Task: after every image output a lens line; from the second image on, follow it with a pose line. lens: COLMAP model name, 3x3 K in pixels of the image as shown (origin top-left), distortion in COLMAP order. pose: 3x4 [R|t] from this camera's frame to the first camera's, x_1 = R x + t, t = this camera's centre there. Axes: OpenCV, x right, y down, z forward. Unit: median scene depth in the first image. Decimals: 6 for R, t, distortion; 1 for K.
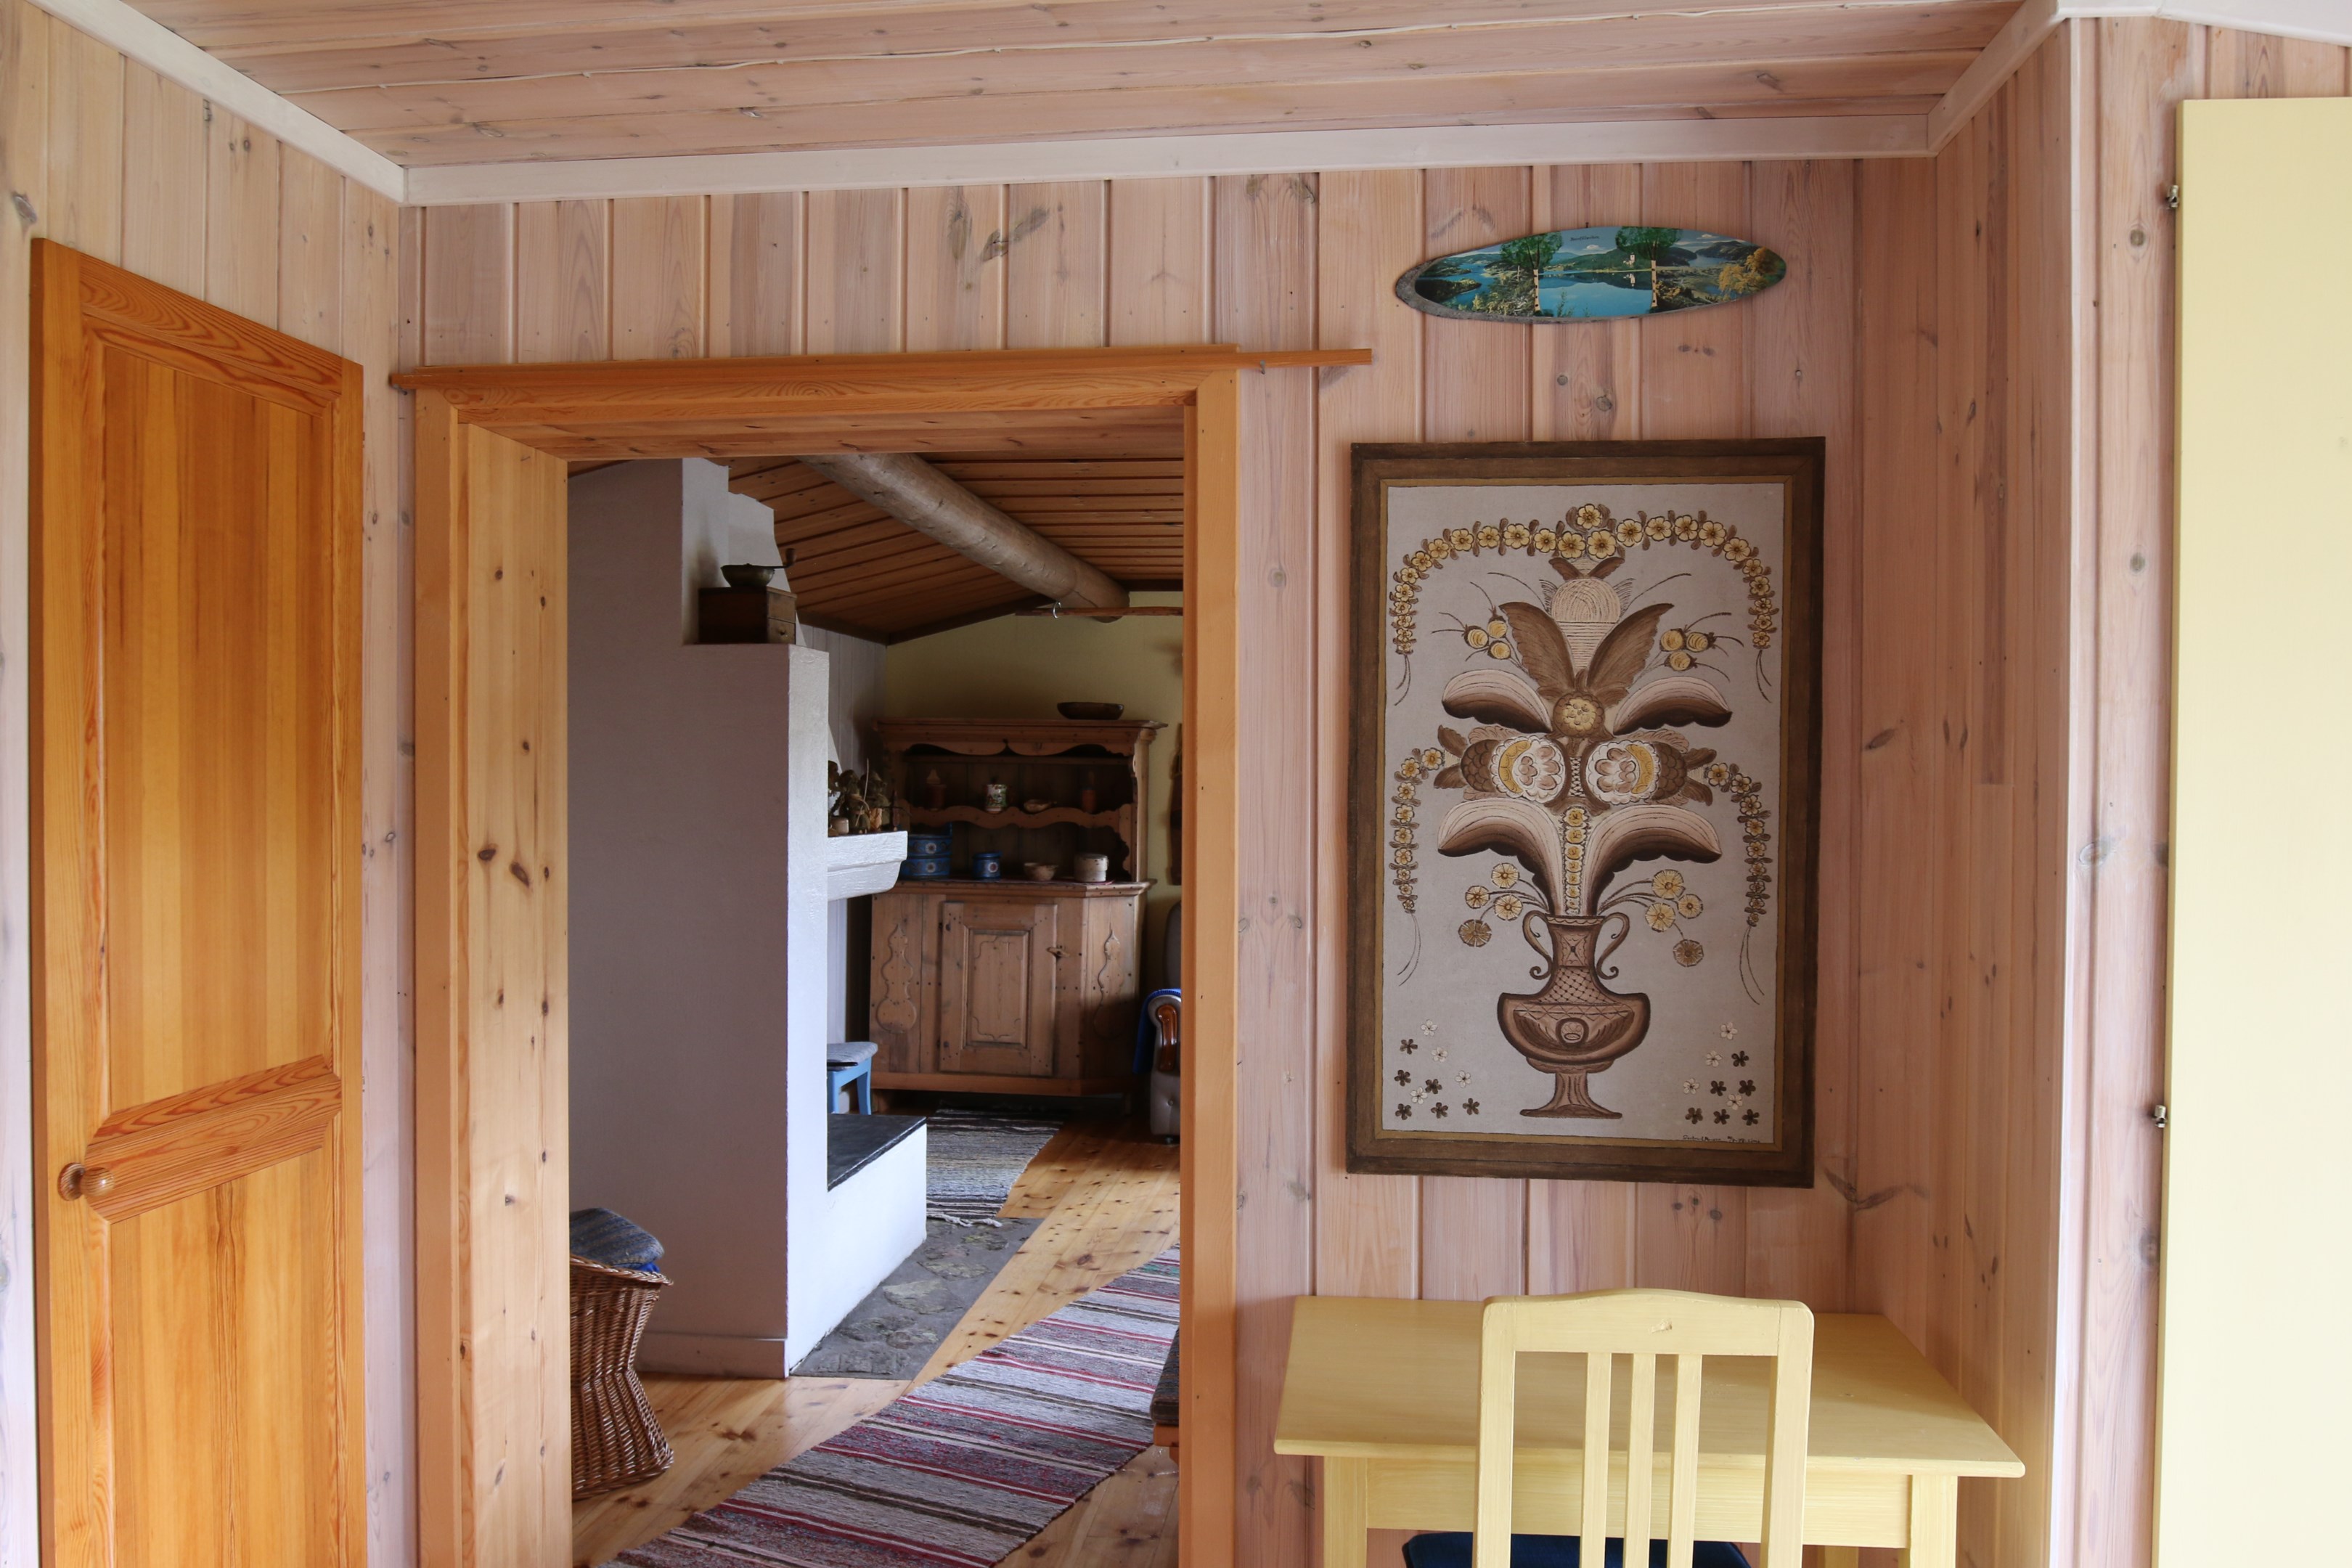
lens RADIAL K [[1744.8, 0, 1174.6], [0, 1744.8, 794.6], [0, 0, 1]] dist [-0.029820, -0.000728]
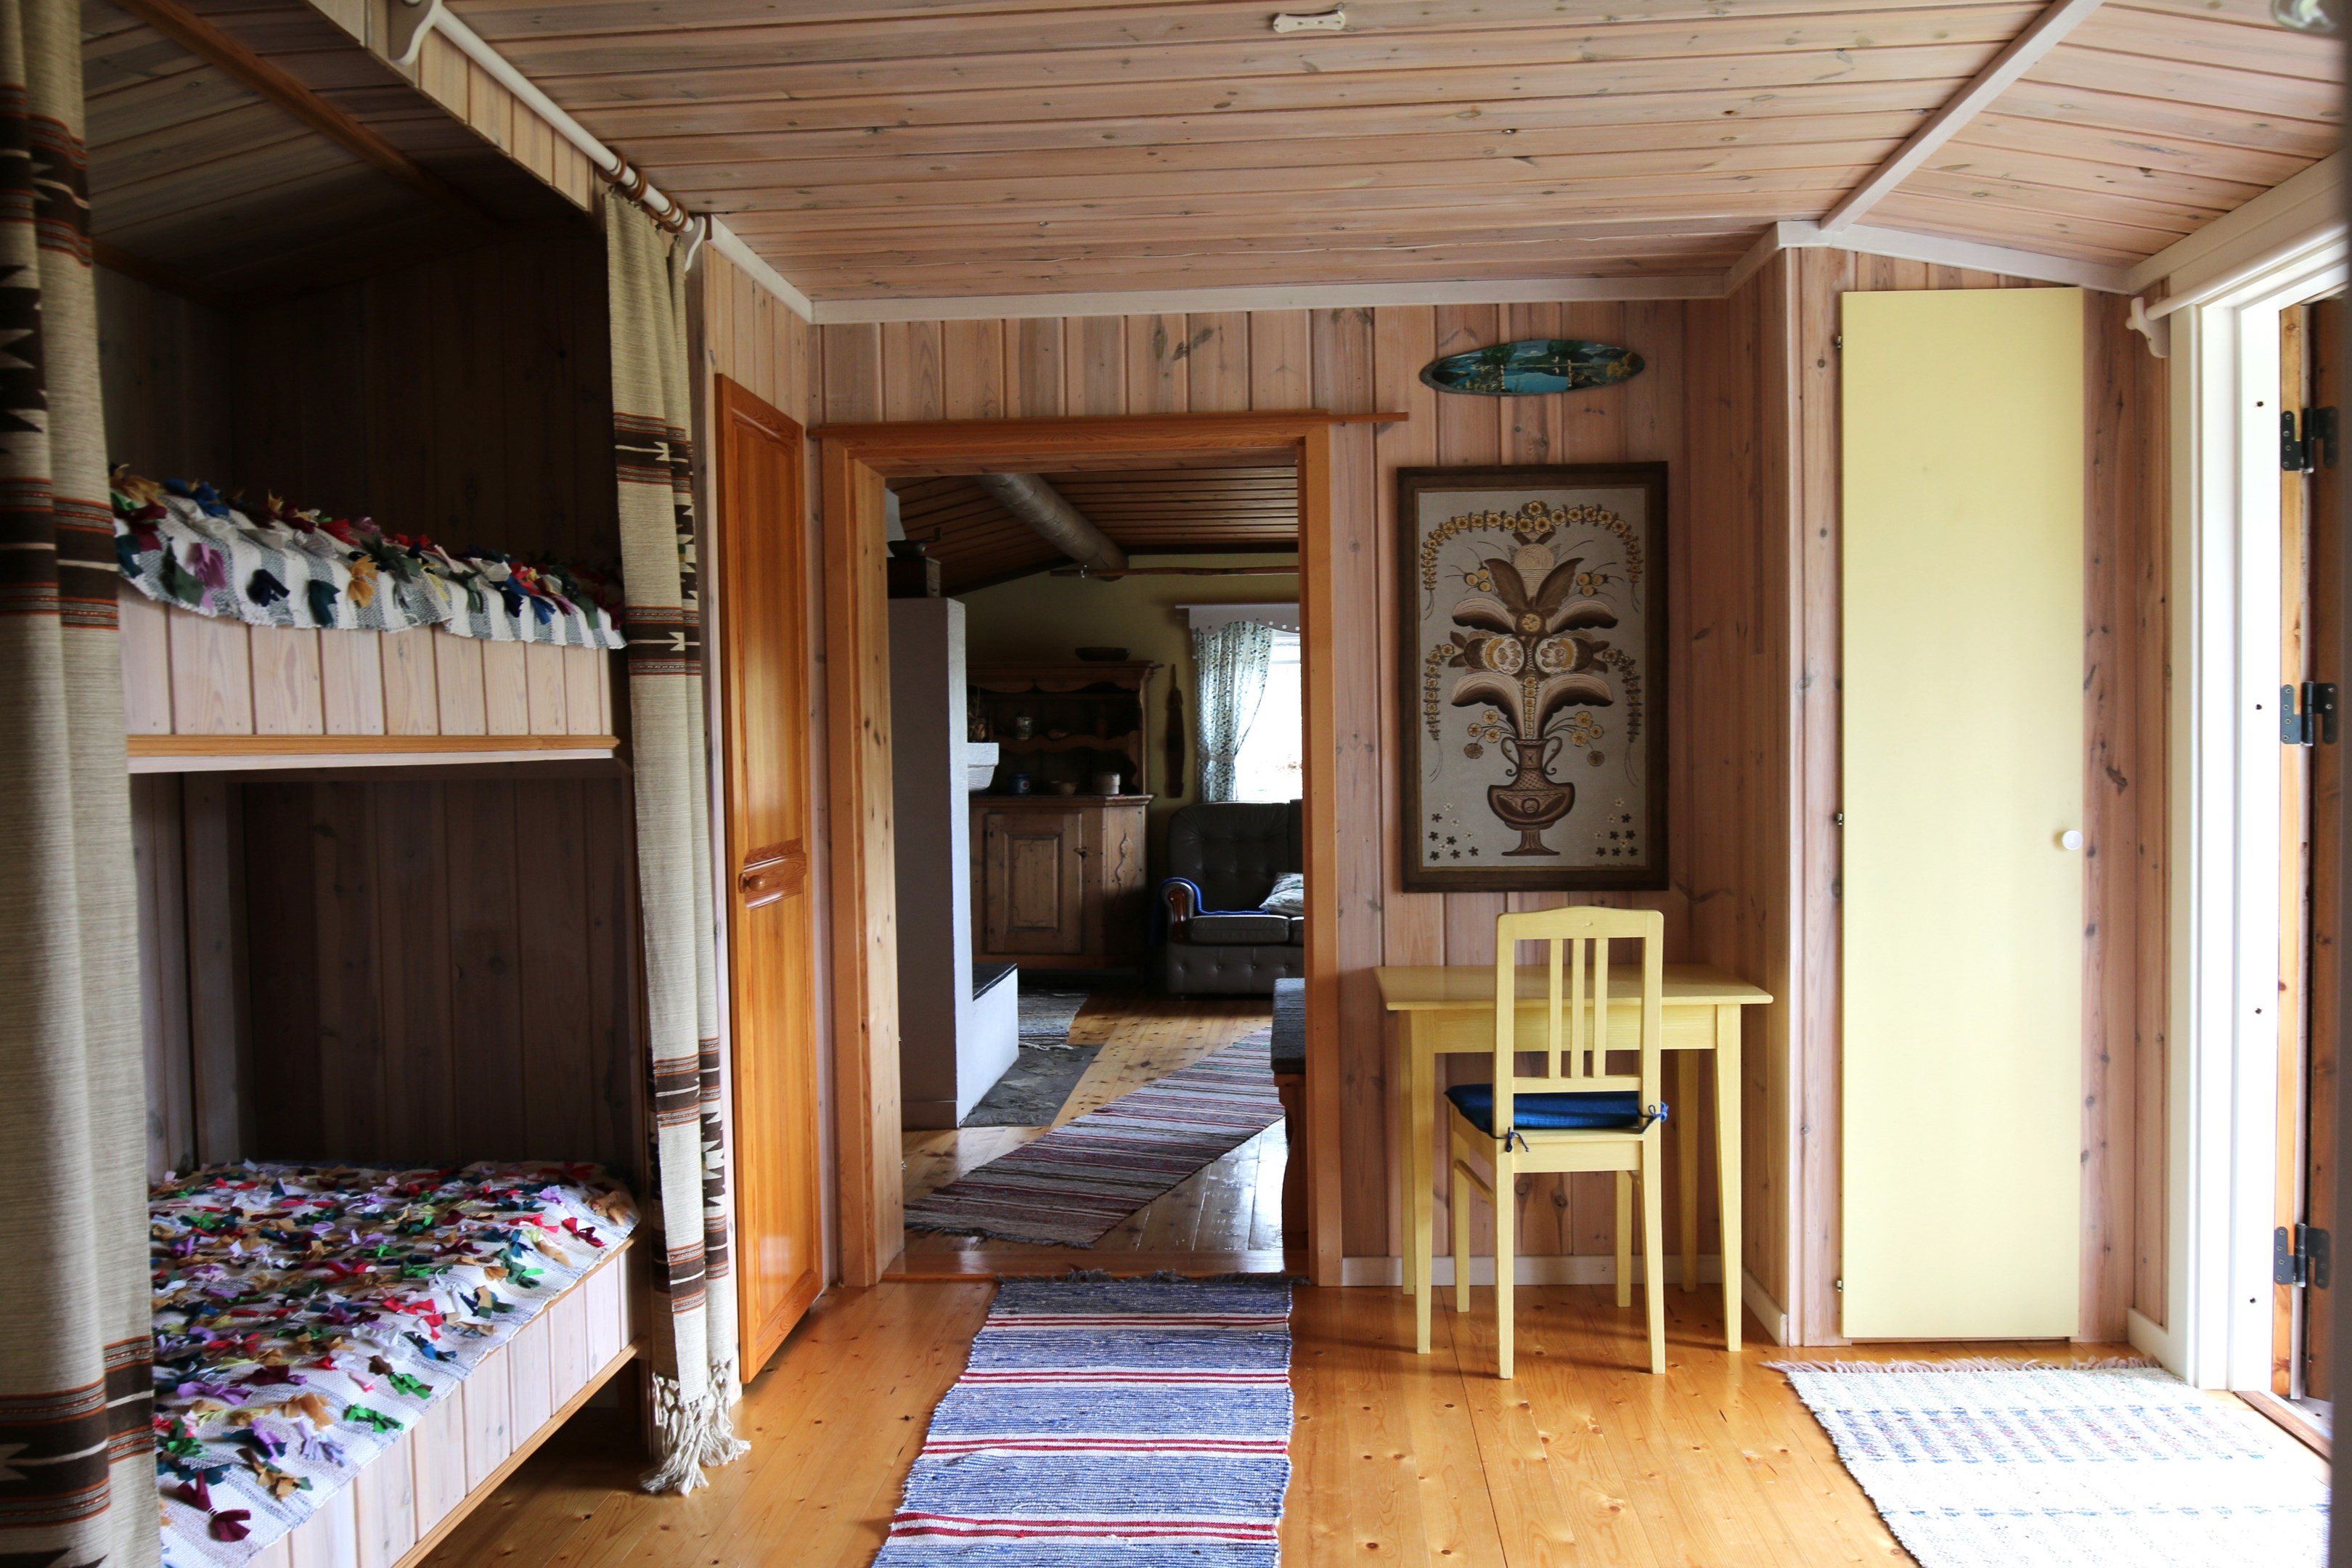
lens RADIAL K [[1741.9, 0, 1178.5], [0, 1741.9, 793.8], [0, 0, 1]] dist [-0.023667, -0.009202]
pose [[0.998127, -0.023701, 0.056392, -0.217790], [0.022488, 0.999504, 0.022053, 0.077250], [-0.056887, -0.020744, 0.998165, -0.705681]]
